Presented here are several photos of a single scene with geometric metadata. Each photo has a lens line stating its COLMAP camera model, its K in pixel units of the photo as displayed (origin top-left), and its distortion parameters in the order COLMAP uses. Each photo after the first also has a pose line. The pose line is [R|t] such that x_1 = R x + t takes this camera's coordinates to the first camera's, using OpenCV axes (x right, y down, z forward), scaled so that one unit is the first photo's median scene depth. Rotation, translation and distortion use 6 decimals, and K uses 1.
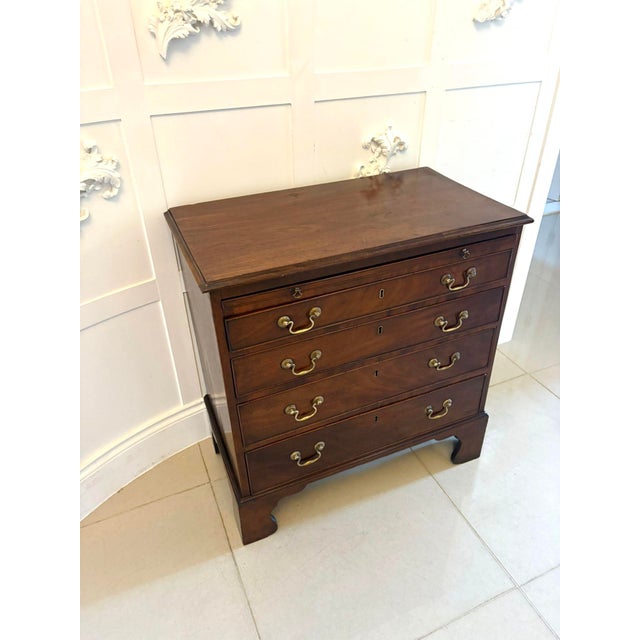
lens RADIAL K [[490.0, 0, 319.9], [0, 490.0, 319.9], [0, 0, 1]] dist [0.007023, -0.010595]
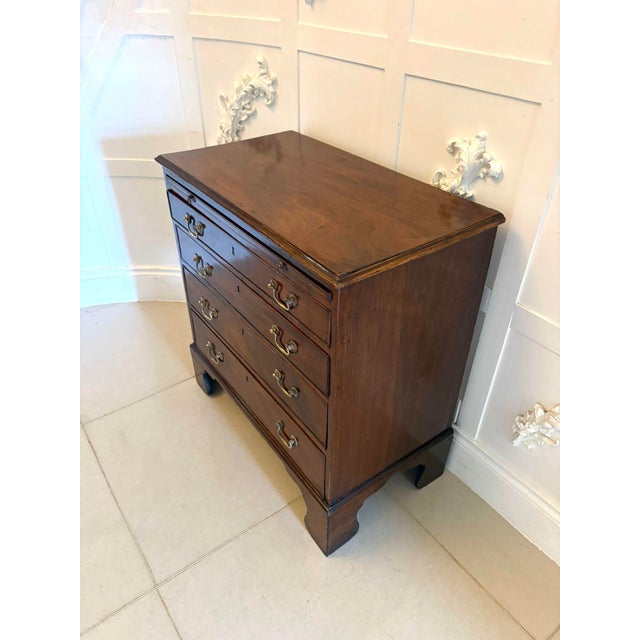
lens RADIAL K [[490.0, 0, 317.8], [0, 490.0, 321.2], [0, 0, 1]] dist [0.007023, -0.010595]
pose [[0.221417, 0.586797, -0.778874, 0.935030], [-0.549424, 0.734932, 0.397502, -0.400380], [0.805672, 0.339918, 0.485127, 0.625744]]
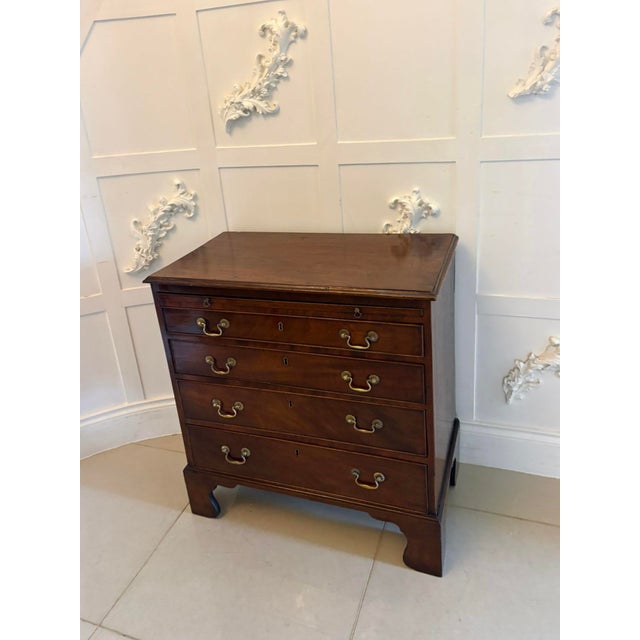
lens RADIAL K [[532.6, 0, 313.3], [0, 532.6, 262.4], [0, 0, 1]] dist [0.006538, -0.000531]
pose [[0.719184, 0.183544, -0.670139, 0.882175], [-0.314867, 0.945855, -0.078851, -0.108575], [0.619382, 0.267713, 0.738036, 0.084660]]
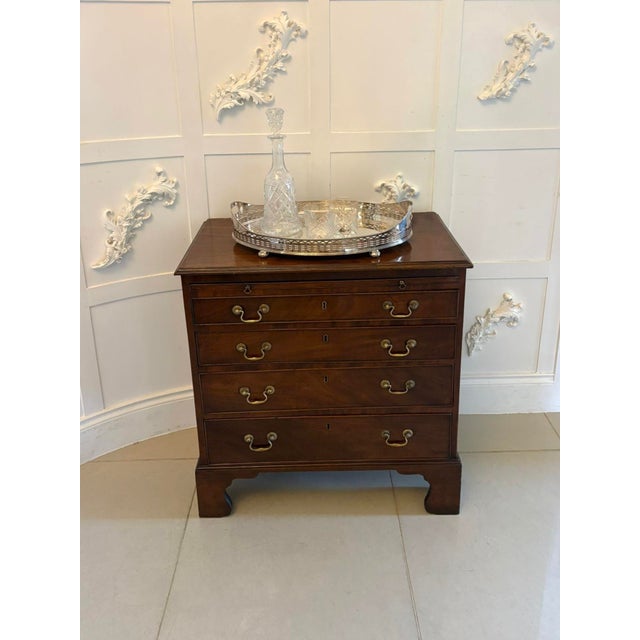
lens RADIAL K [[553.0, 0, 318.3], [0, 553.0, 208.5], [0, 0, 1]] dist [0.009958, -0.007606]
pose [[0.921092, 0.109524, -0.373624, 0.536227], [-0.208658, 0.949036, -0.236203, 0.040749], [0.328712, 0.295524, 0.897003, -0.269918]]
